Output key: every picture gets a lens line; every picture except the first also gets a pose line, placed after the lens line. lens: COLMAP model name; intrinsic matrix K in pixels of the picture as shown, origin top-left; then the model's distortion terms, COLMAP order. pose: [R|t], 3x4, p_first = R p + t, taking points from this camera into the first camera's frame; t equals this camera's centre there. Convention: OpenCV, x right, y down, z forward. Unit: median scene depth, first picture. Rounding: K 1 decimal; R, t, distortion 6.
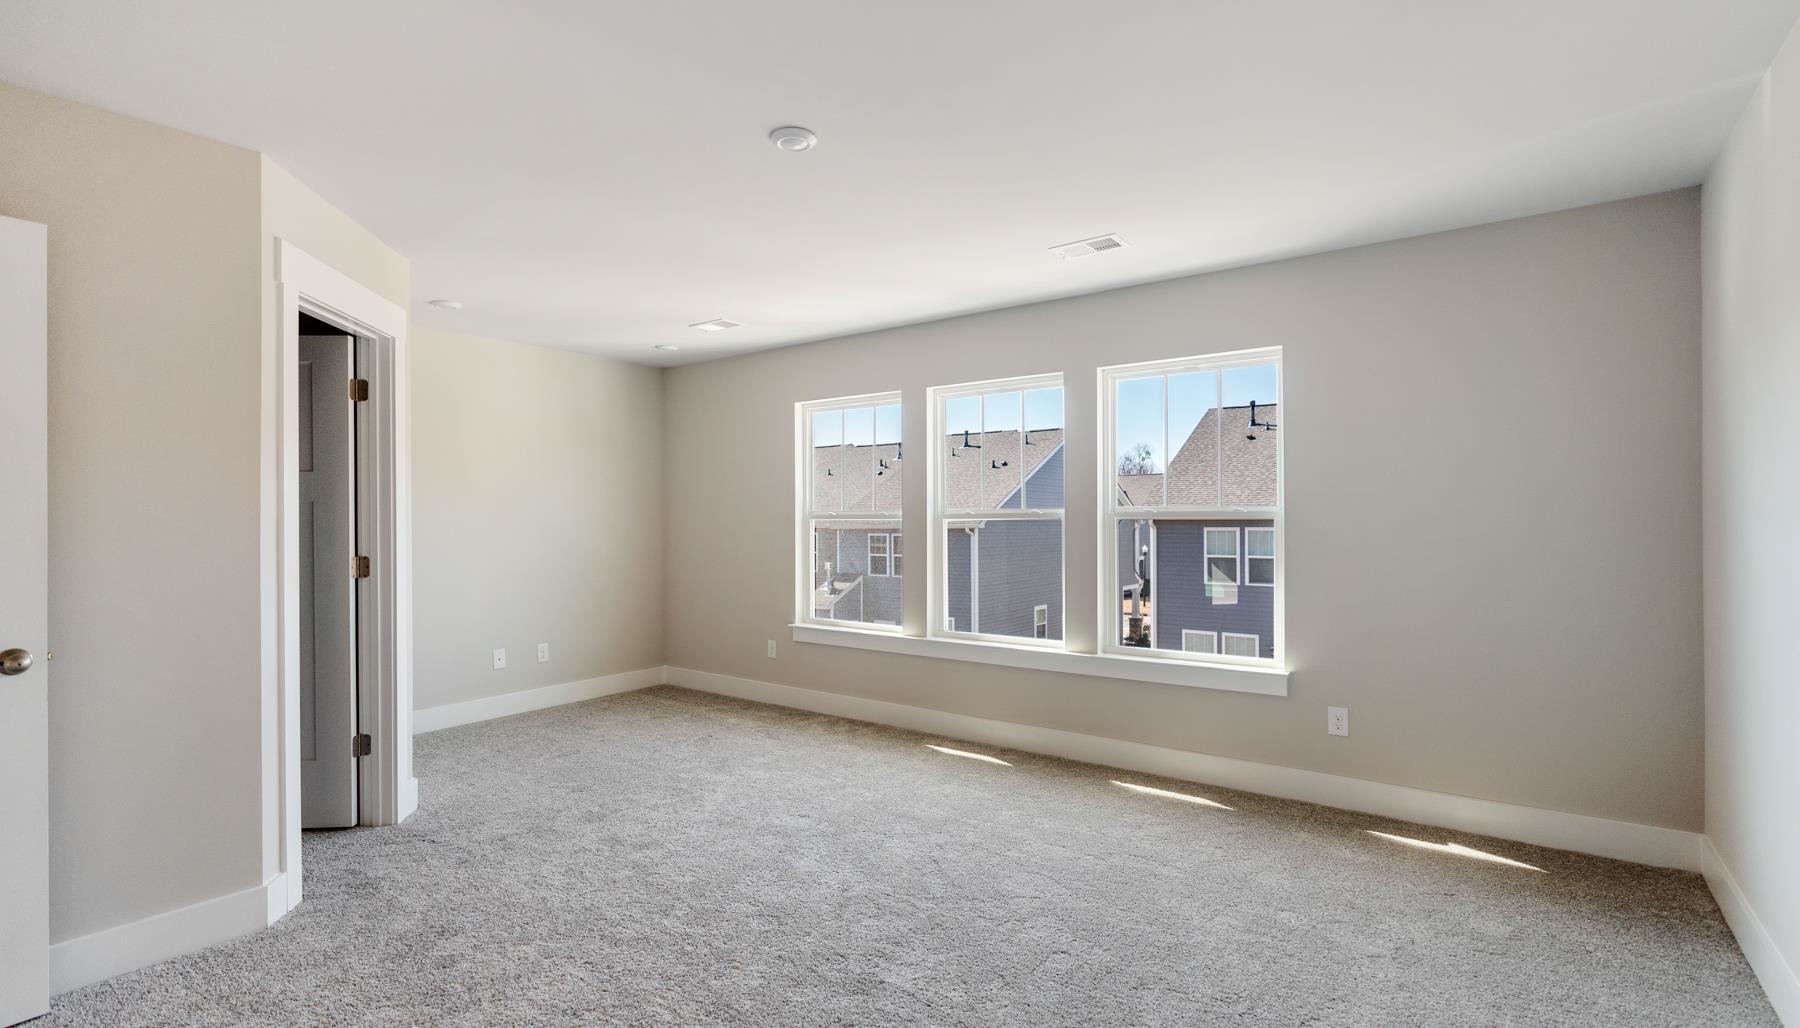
lens RADIAL K [[818.8, 0, 905.7], [0, 818.8, 497.2], [0, 0, 1]] dist [-0.013354, -0.000045]
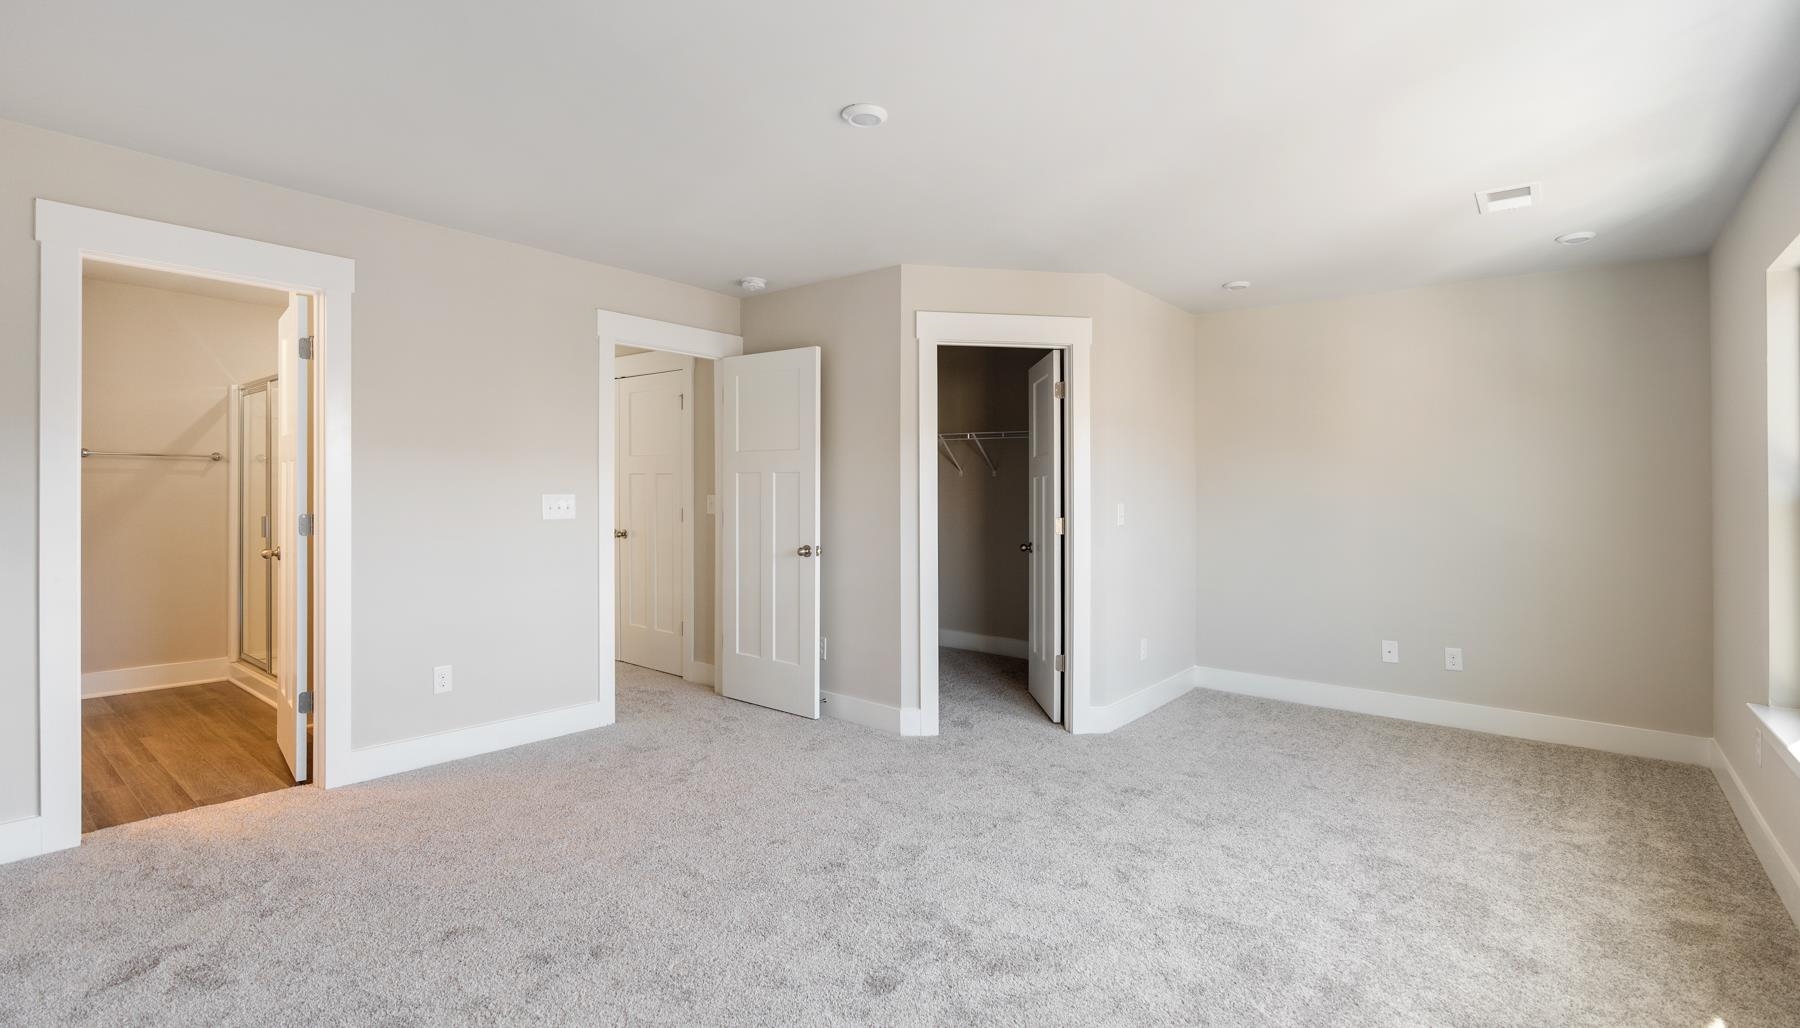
lens RADIAL K [[818.8, 0, 905.7], [0, 818.8, 497.2], [0, 0, 1]] dist [-0.013354, -0.000045]
pose [[-0.051363, 0.009890, -0.998631, 0.517097], [0.011952, 0.999885, 0.009288, 0.018584], [0.998609, -0.011458, -0.051475, 0.651653]]
